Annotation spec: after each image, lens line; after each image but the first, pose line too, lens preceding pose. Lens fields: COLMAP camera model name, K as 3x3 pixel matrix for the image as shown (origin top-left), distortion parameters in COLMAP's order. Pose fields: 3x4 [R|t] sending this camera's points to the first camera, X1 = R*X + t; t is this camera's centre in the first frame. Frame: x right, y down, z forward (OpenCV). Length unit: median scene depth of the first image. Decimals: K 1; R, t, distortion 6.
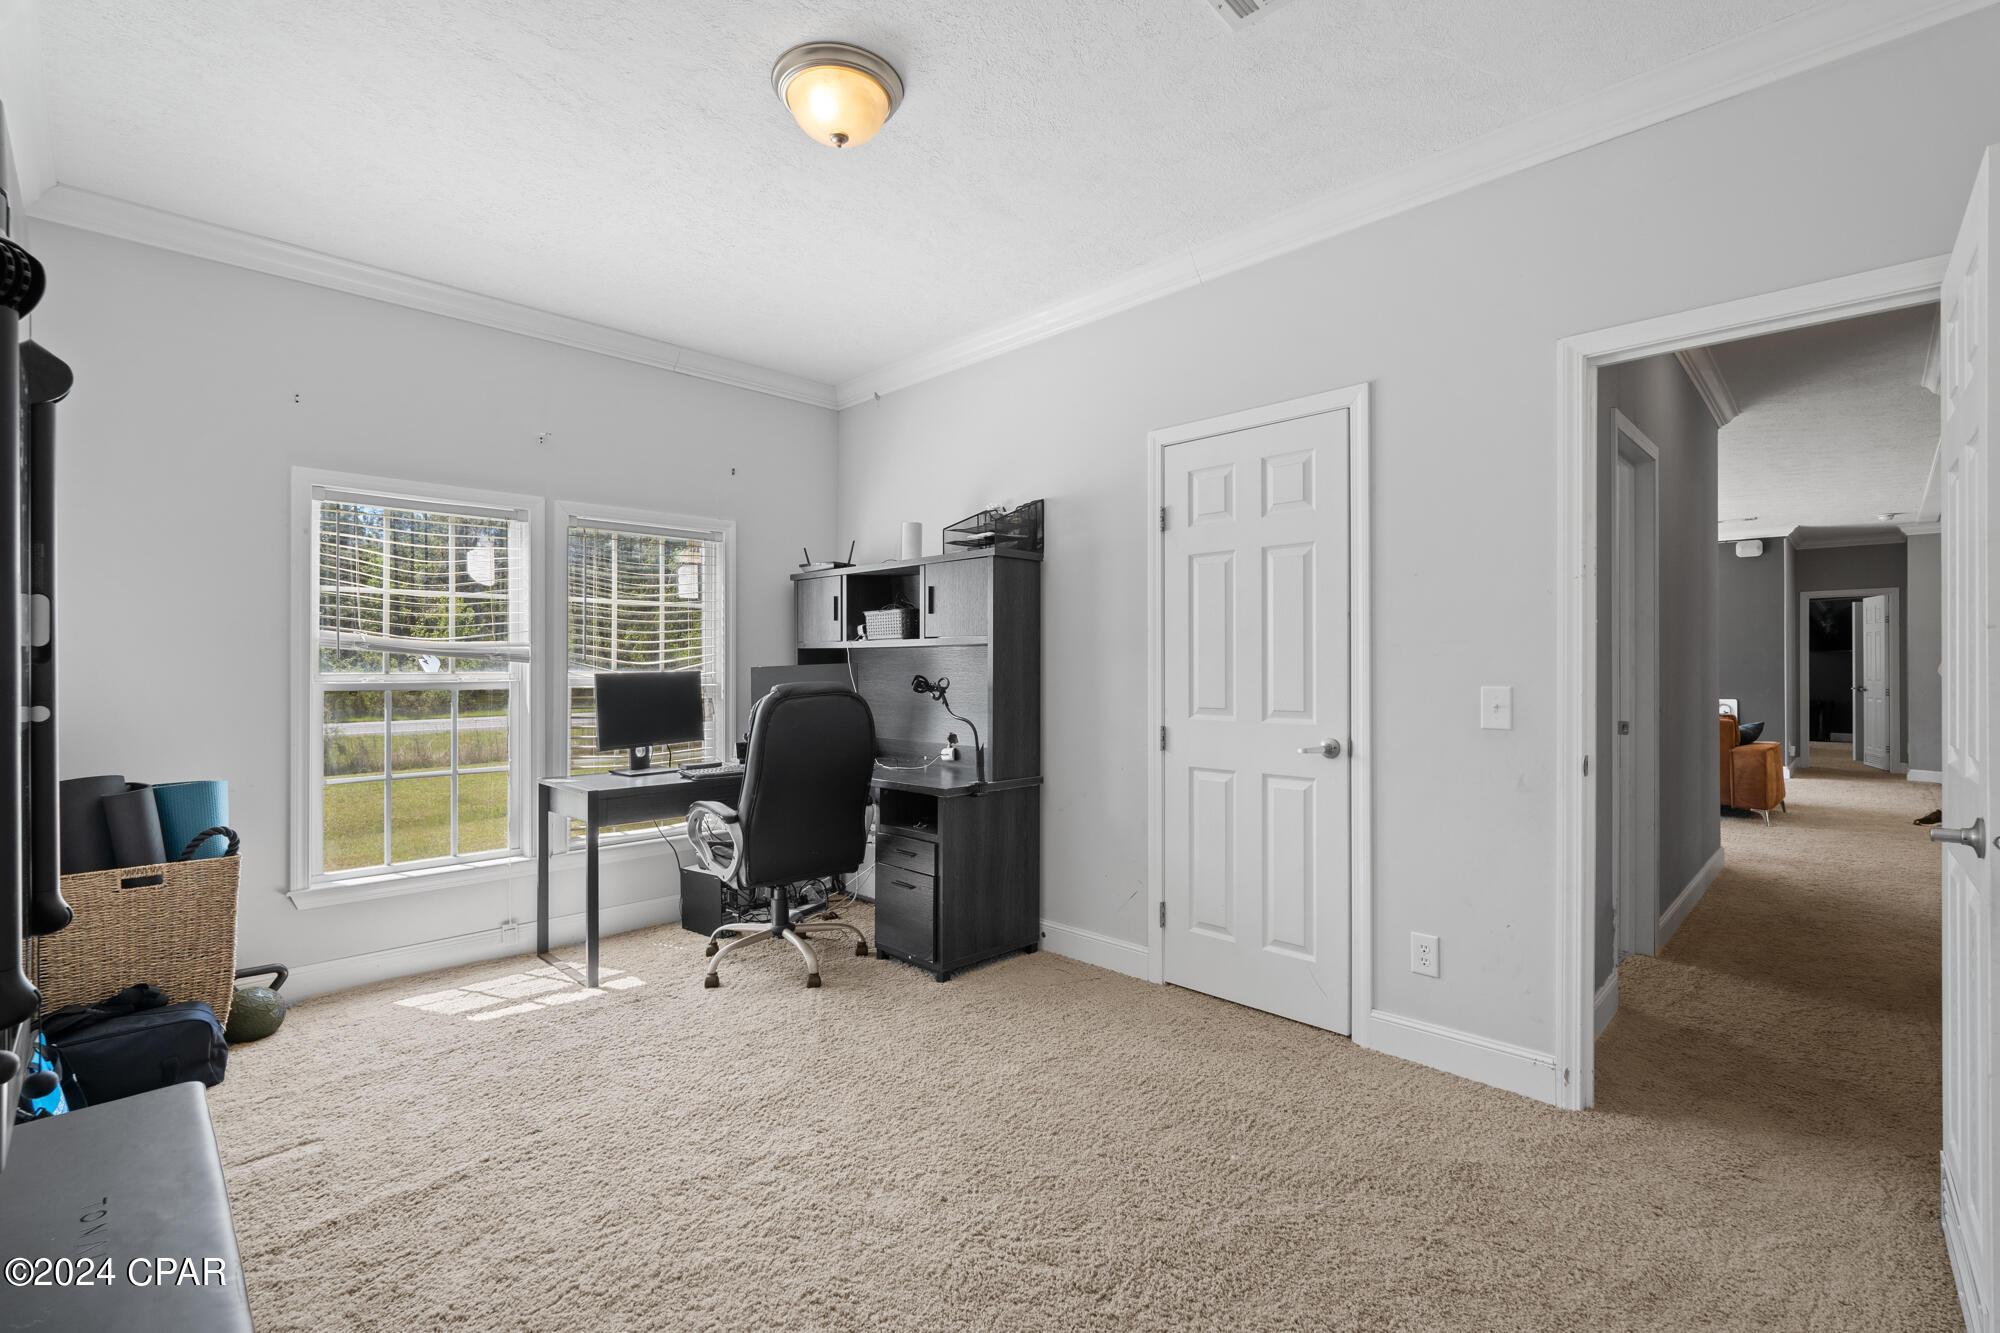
lens RADIAL K [[880.3, 0, 1003.1], [0, 880.3, 670.9], [0, 0, 1]] dist [-0.001183, -0.000026]
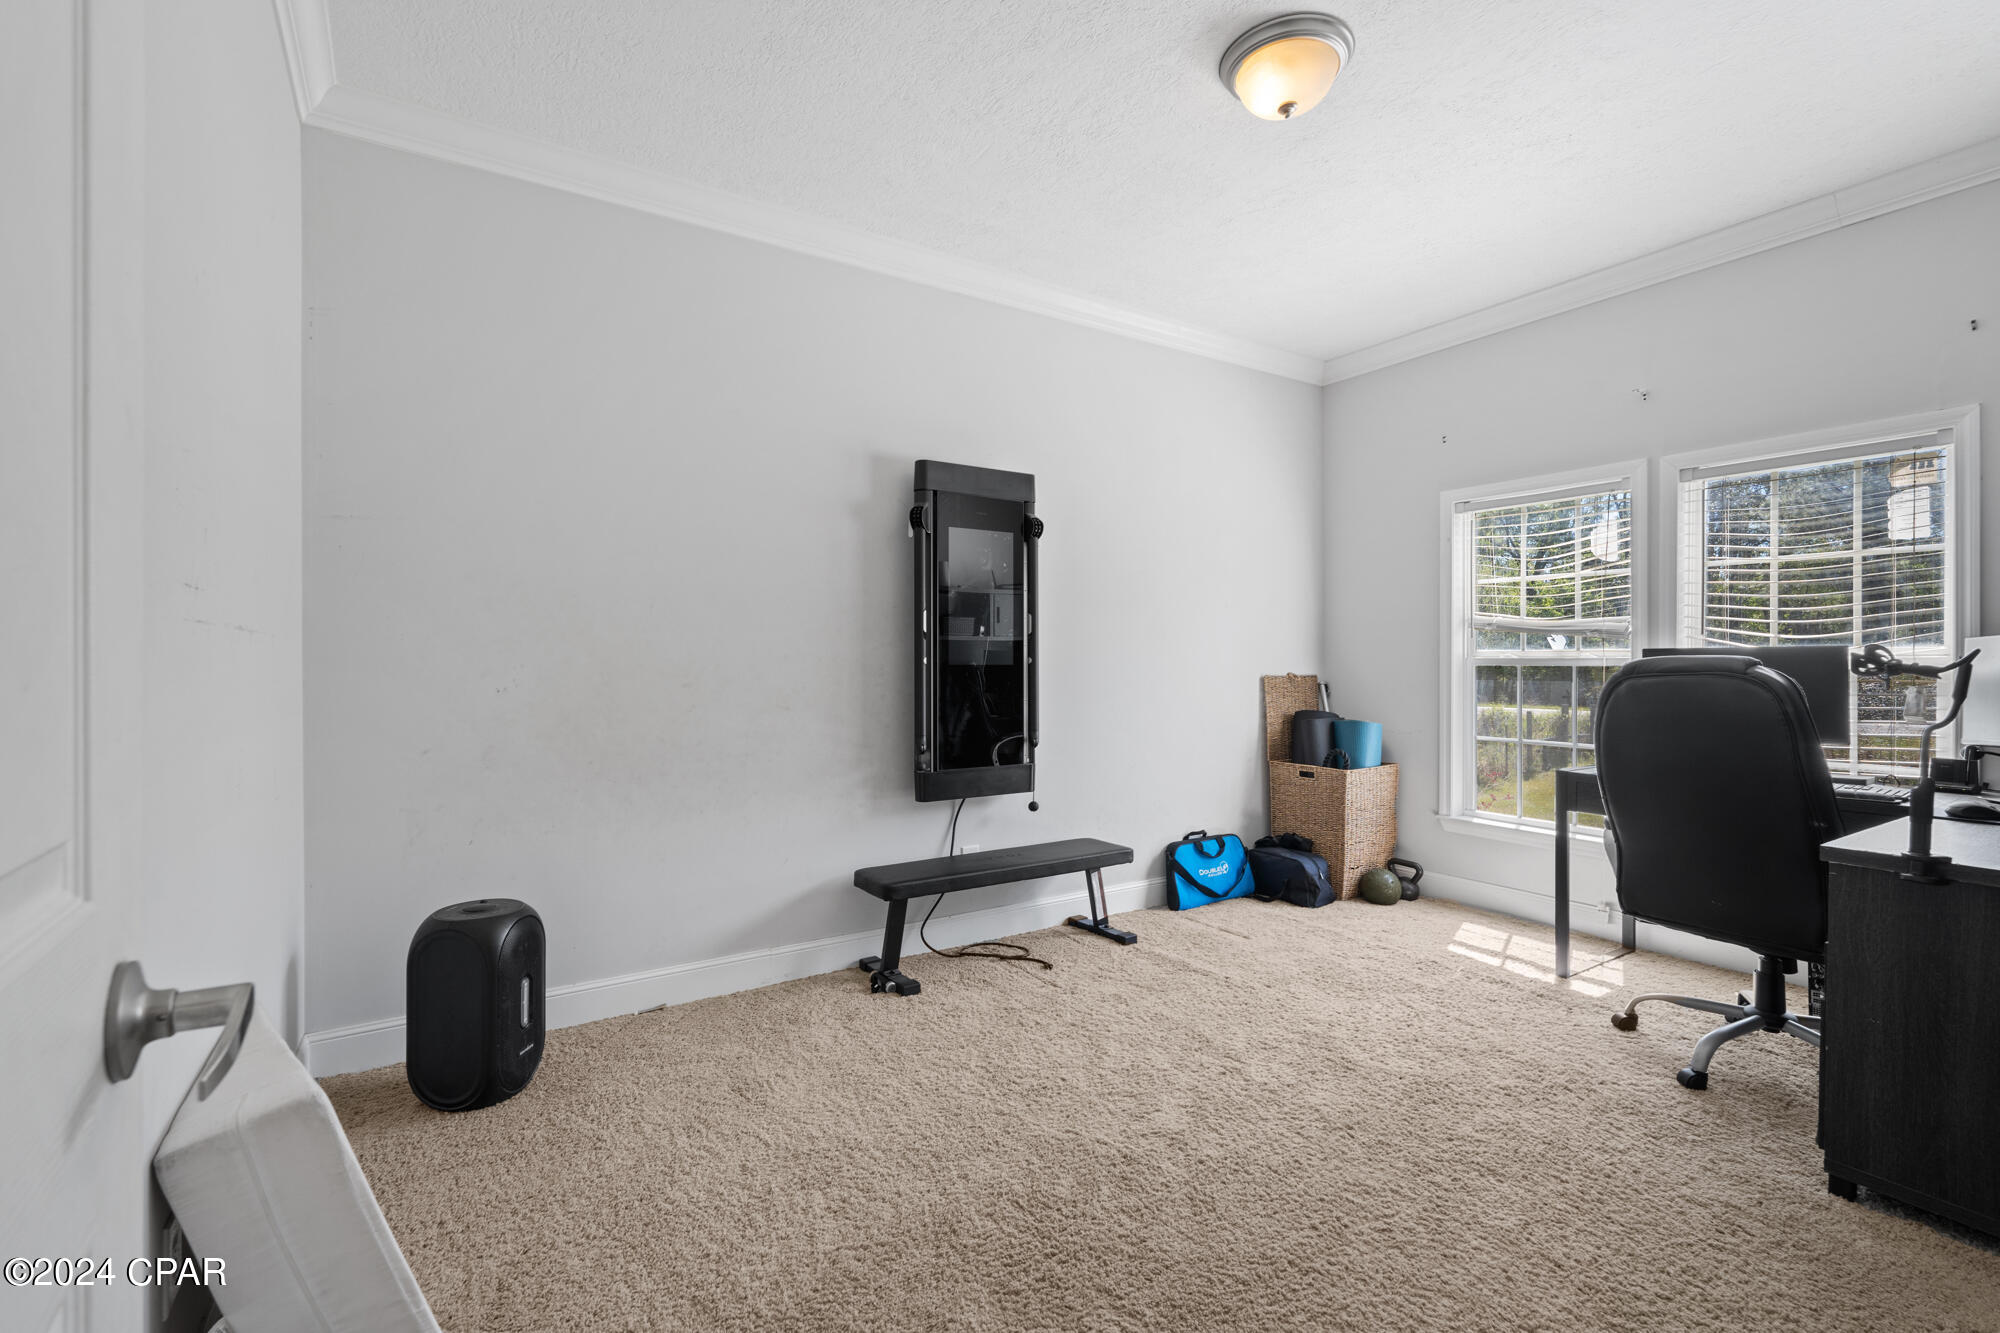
lens RADIAL K [[880.3, 0, 1003.1], [0, 880.3, 670.9], [0, 0, 1]] dist [-0.001183, -0.000026]
pose [[-0.211398, 0.012924, -0.977315, 0.611962], [-0.006314, 0.999874, 0.014588, 0.018473], [0.977380, 0.009255, -0.211290, 0.629100]]
